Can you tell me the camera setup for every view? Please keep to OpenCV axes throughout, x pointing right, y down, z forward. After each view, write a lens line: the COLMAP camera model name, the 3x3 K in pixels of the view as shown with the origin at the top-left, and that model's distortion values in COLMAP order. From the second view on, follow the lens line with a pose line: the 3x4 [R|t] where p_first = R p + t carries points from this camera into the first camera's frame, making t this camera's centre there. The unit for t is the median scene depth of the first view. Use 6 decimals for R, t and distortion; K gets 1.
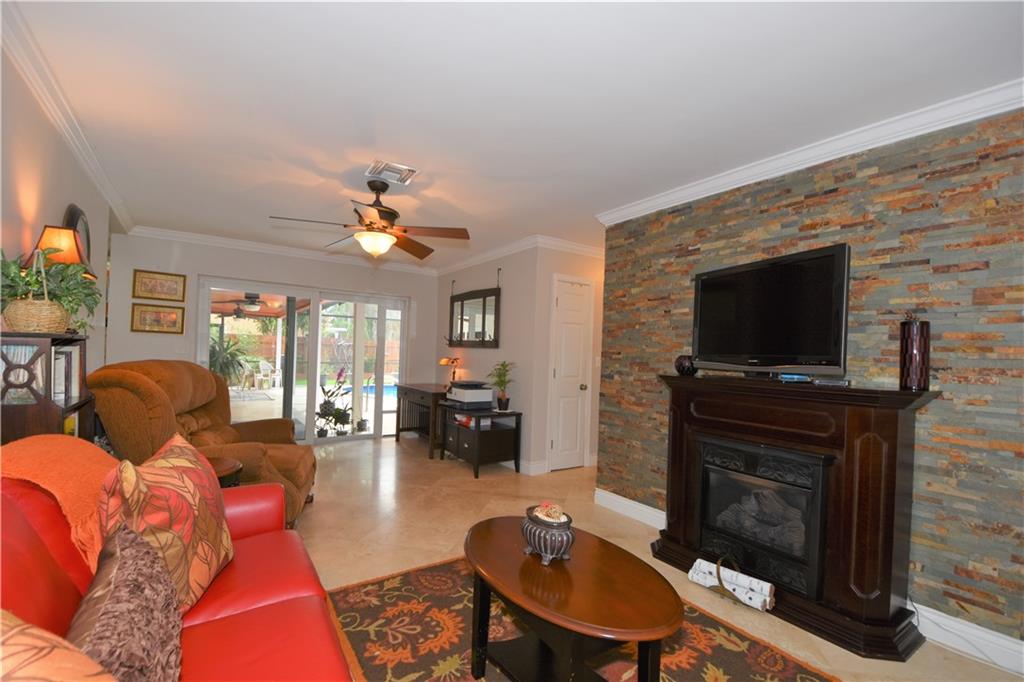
lens RADIAL K [[448.9, 0, 521.3], [0, 448.9, 353.0], [0, 0, 1]] dist [0.019783, -0.021217]
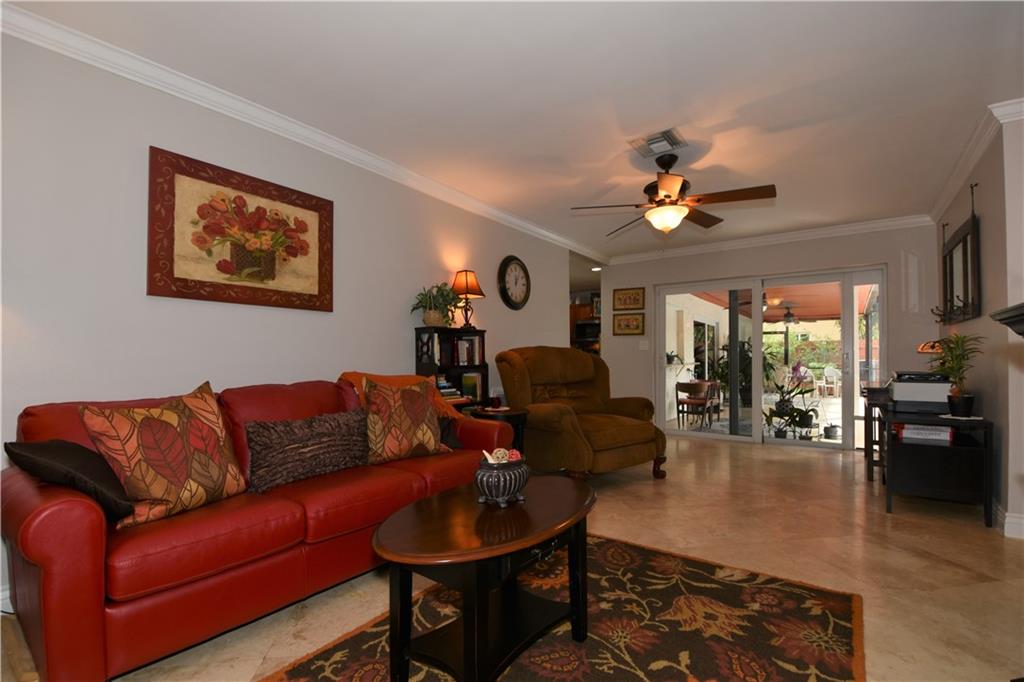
lens RADIAL K [[455.5, 0, 502.4], [0, 455.5, 372.8], [0, 0, 1]] dist [-0.018540, -0.000307]
pose [[0.305207, -0.004386, -0.952276, 0.456505], [0.015481, 0.999880, 0.000356, 0.079549], [0.952160, -0.014851, 0.305238, 0.332592]]
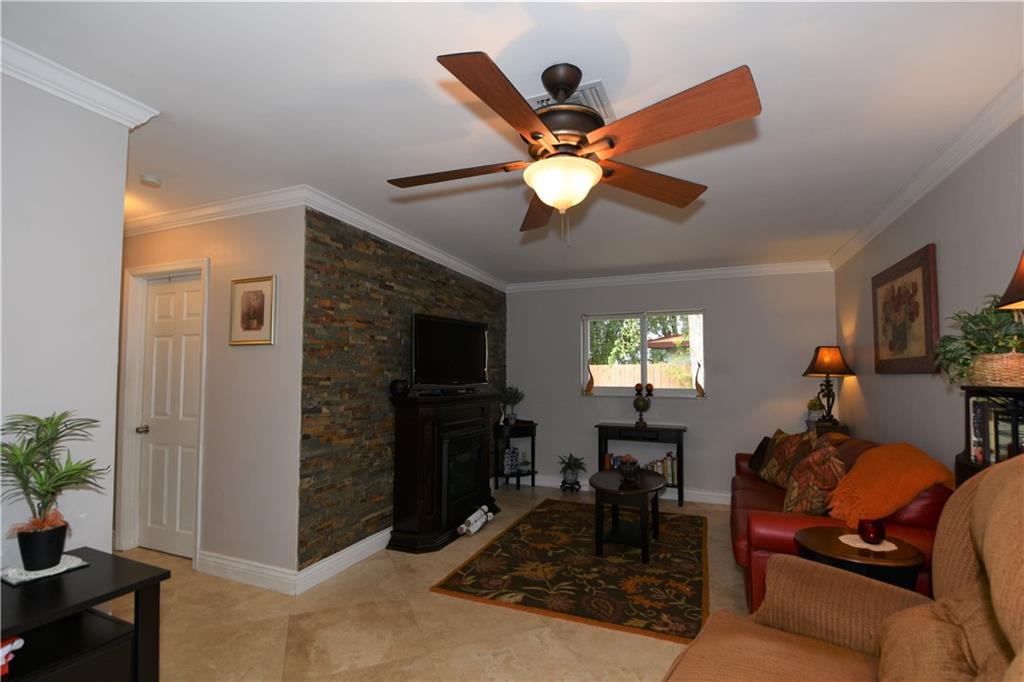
lens RADIAL K [[459.0, 0, 509.4], [0, 459.0, 355.0], [0, 0, 1]] dist [-0.000381, -0.000272]
pose [[-0.536060, 0.006875, 0.844152, -0.681579], [-0.023436, 0.999460, -0.023022, -0.032666], [-0.843854, -0.032125, -0.535610, 1.235046]]
